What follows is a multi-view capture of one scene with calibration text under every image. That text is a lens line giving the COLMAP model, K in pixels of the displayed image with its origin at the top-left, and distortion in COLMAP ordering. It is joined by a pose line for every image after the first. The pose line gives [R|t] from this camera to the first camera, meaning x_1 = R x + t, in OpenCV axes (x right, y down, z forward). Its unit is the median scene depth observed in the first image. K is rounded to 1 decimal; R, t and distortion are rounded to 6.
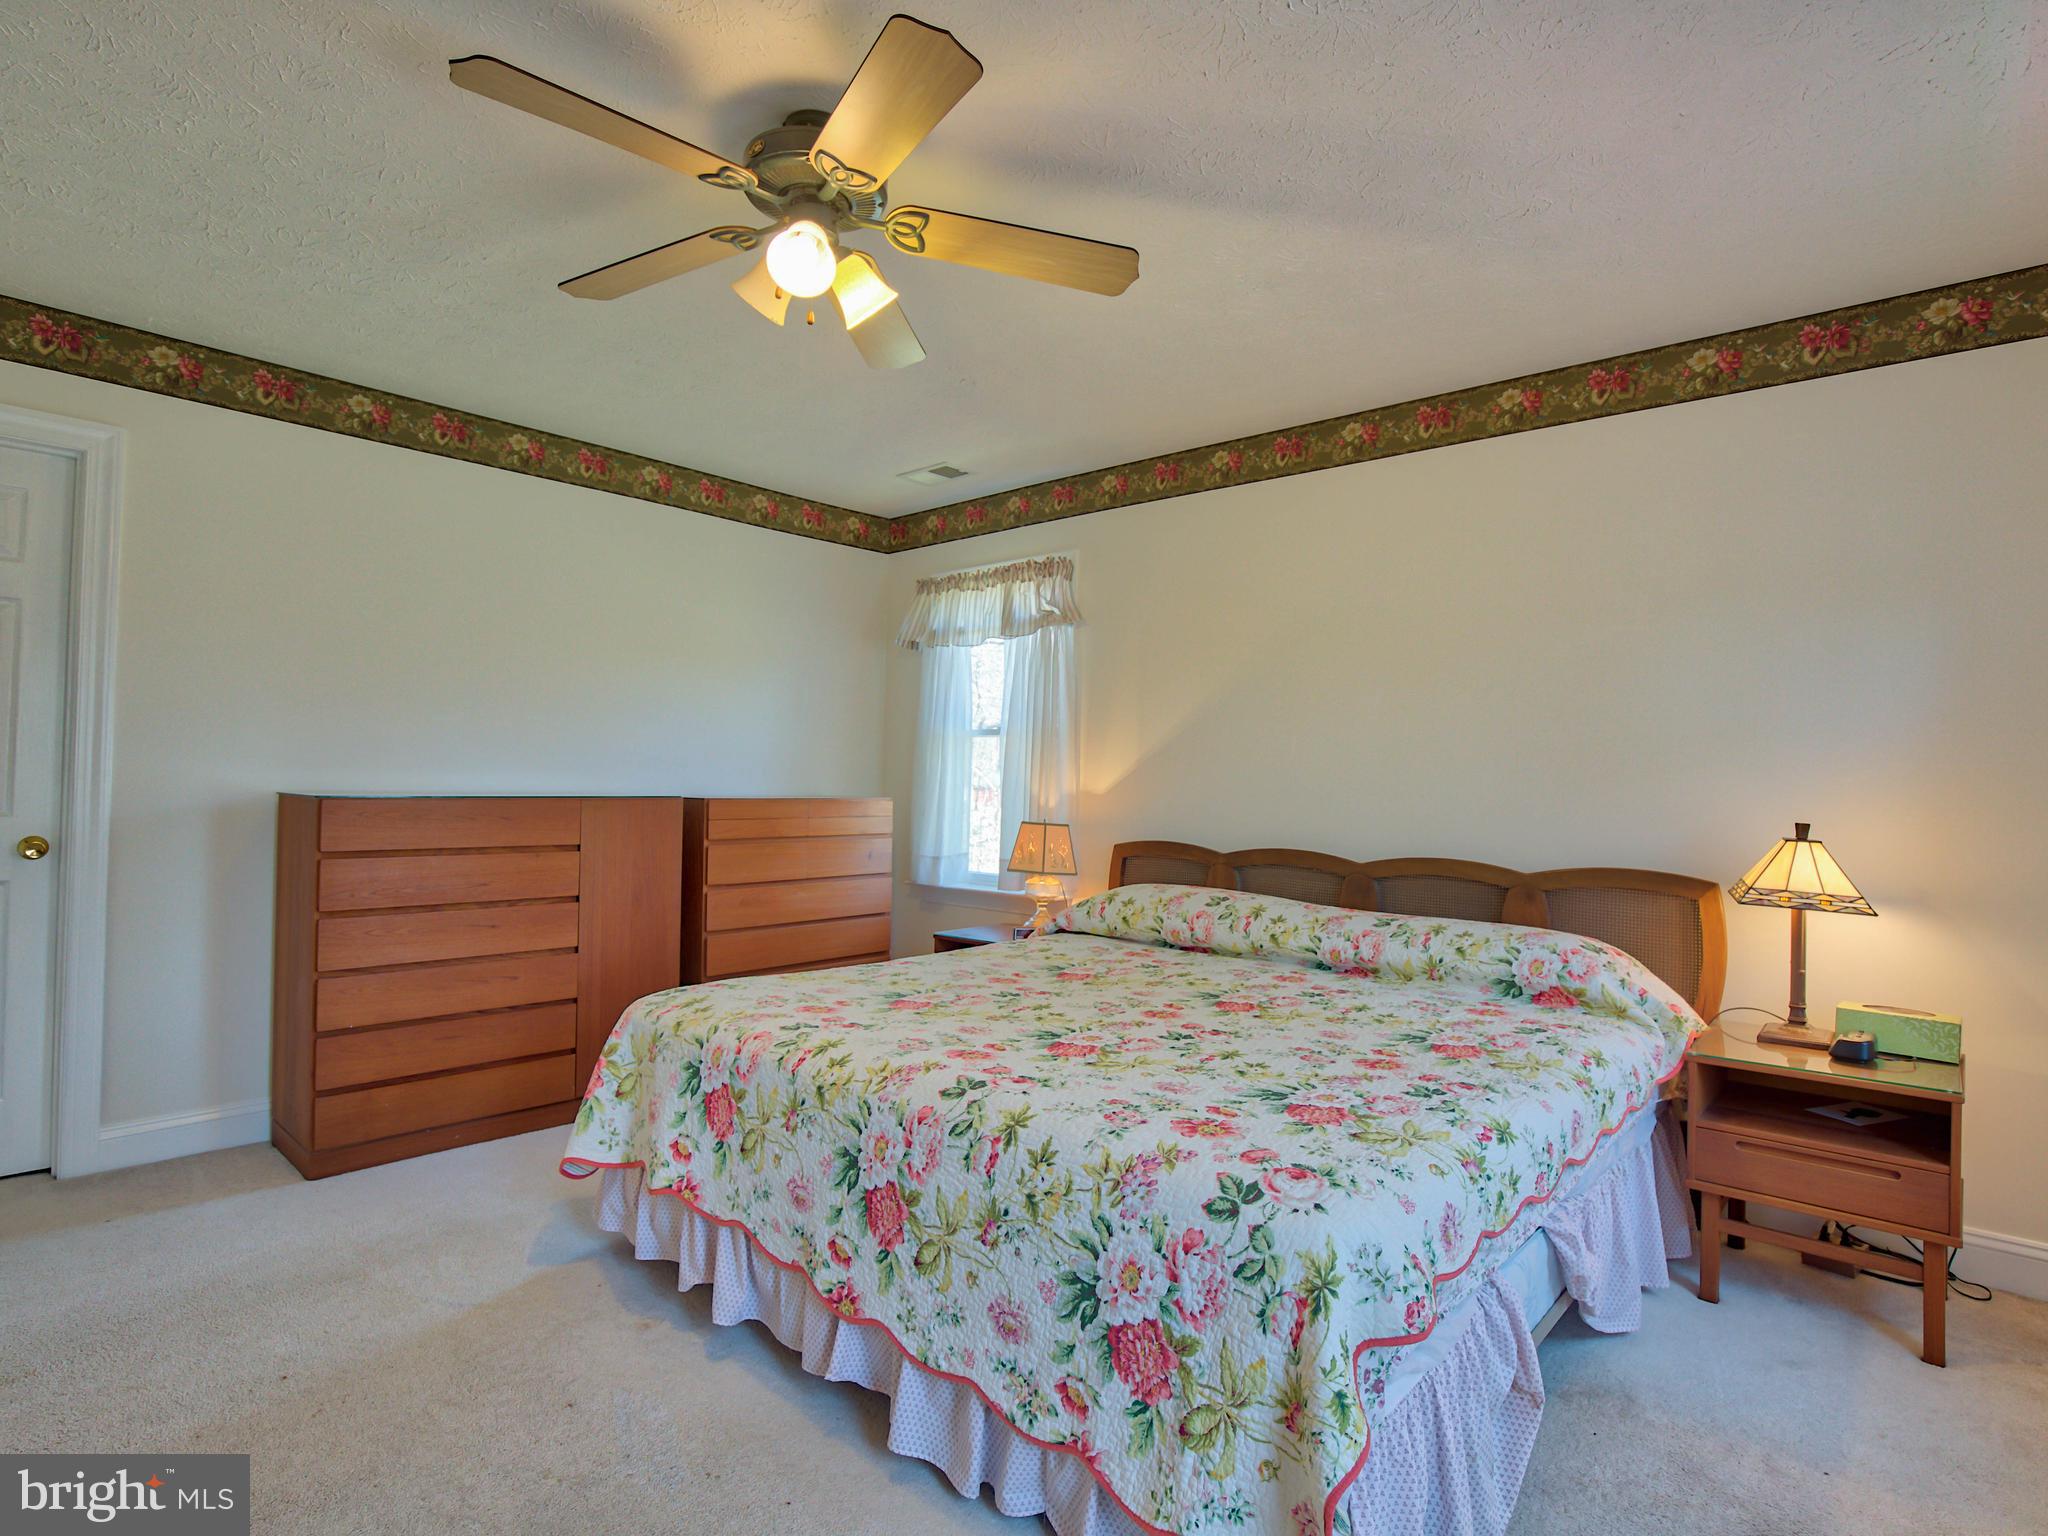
lens RADIAL K [[1055.0, 0, 1033.6], [0, 1055.0, 762.4], [0, 0, 1]] dist [-0.031443, 0.000471]
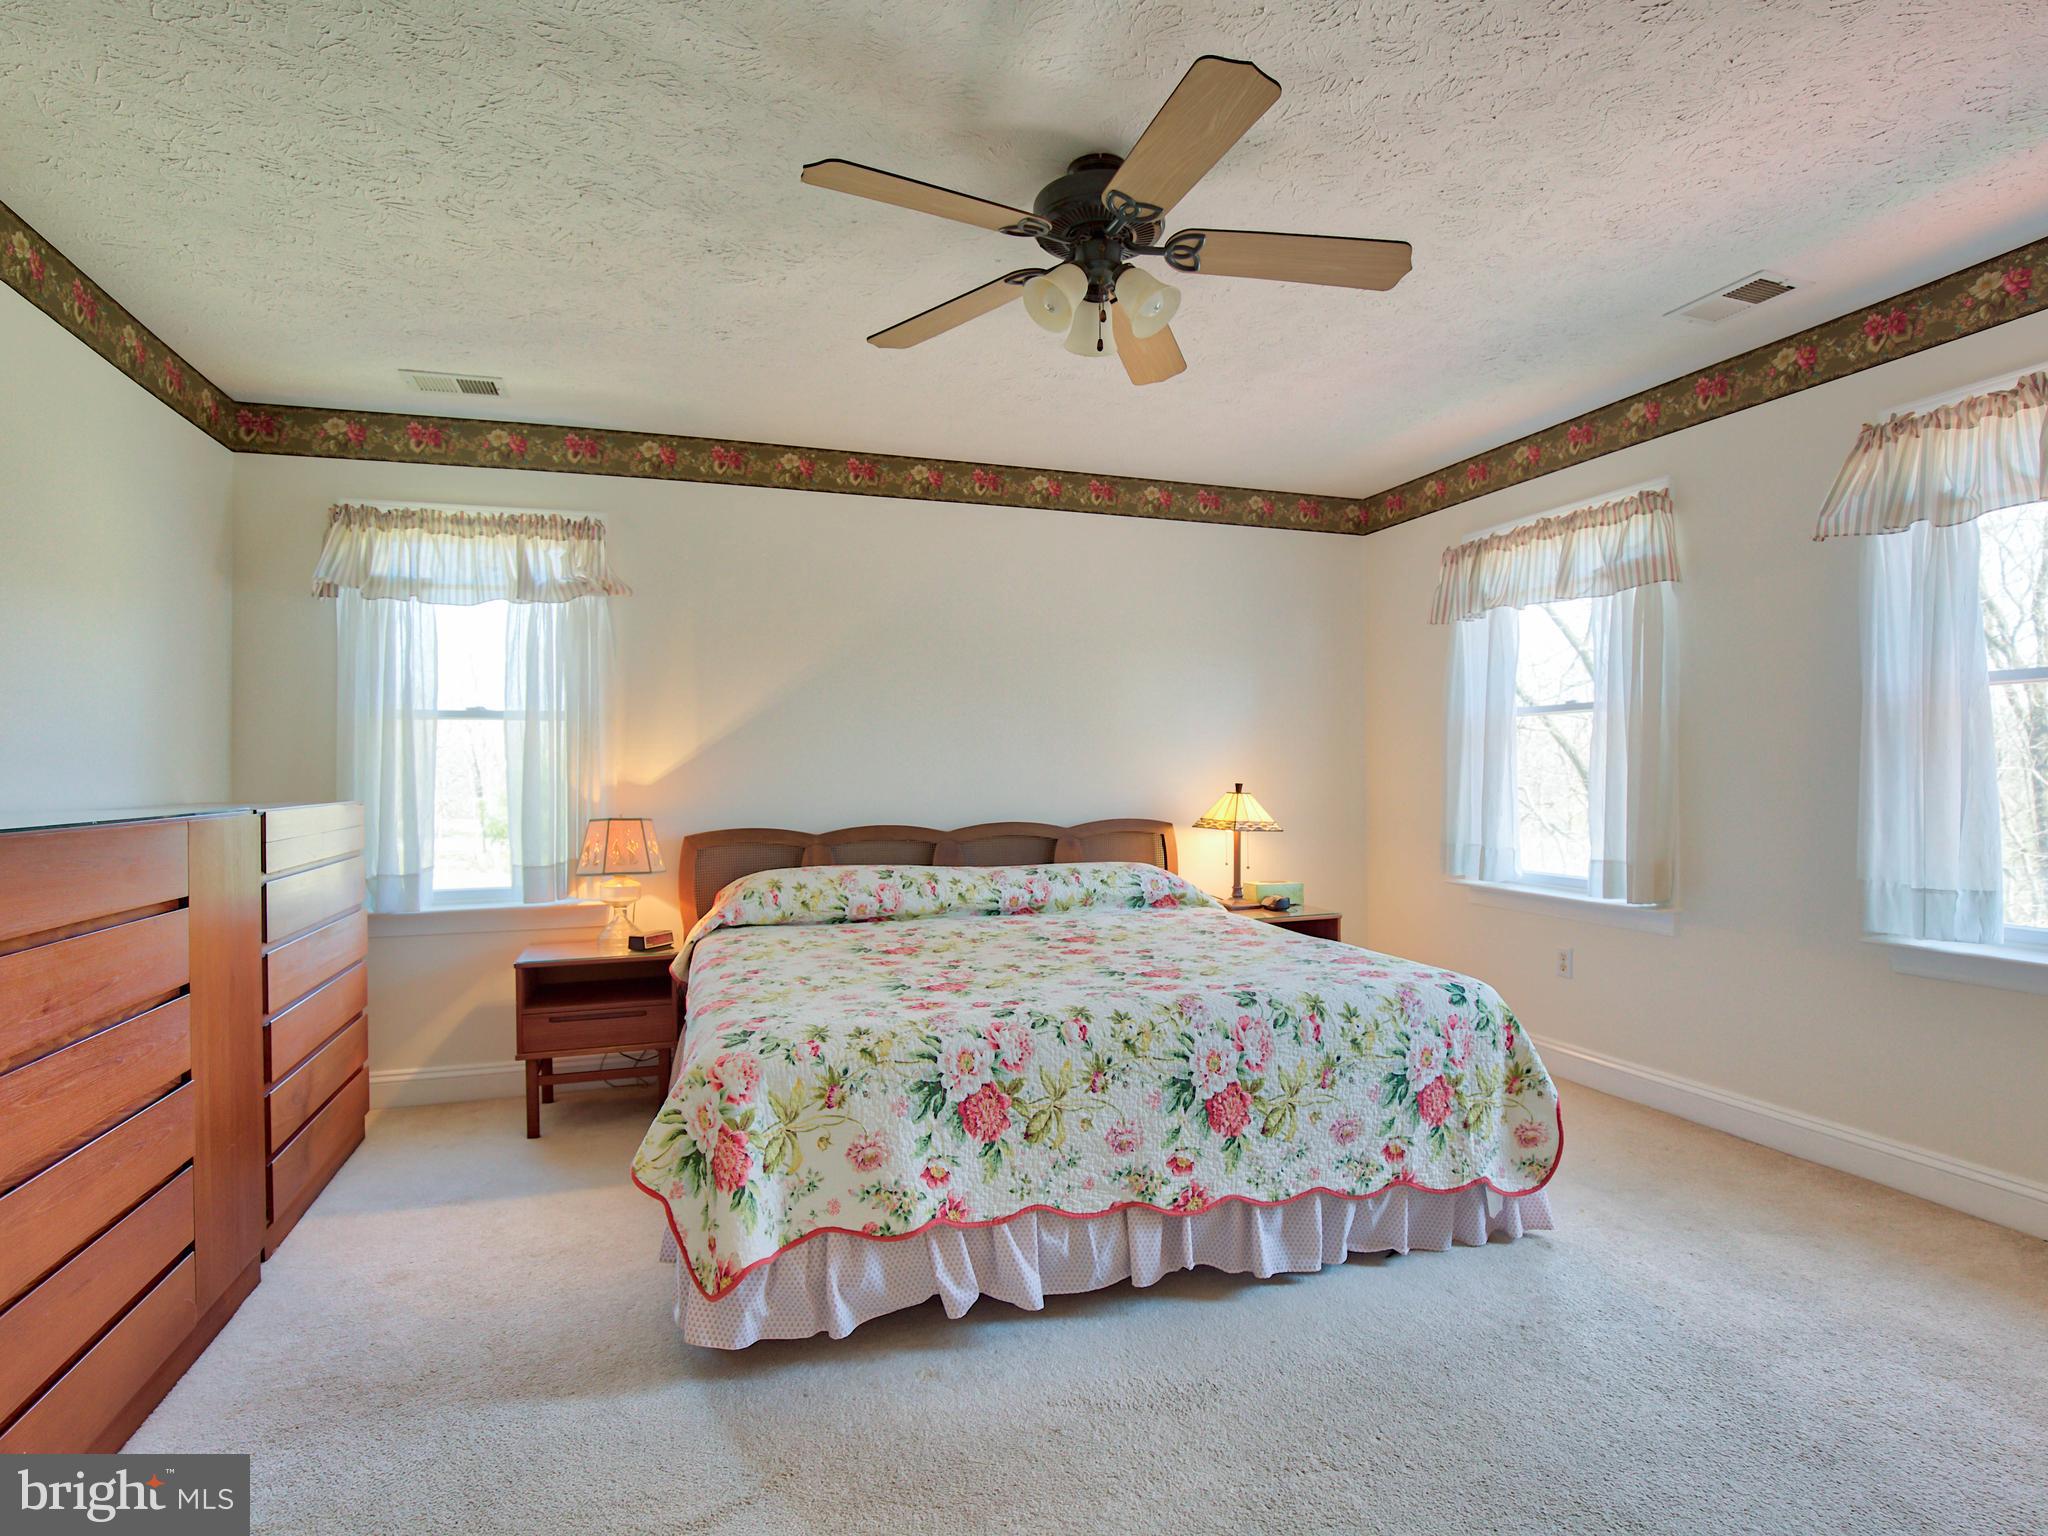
lens RADIAL K [[1055.0, 0, 1033.6], [0, 1055.0, 762.4], [0, 0, 1]] dist [-0.031443, 0.000471]
pose [[0.492962, -0.015575, 0.869911, -1.294685], [0.001682, 0.999855, 0.016948, -0.010111], [-0.870049, -0.006892, 0.492917, 0.557005]]
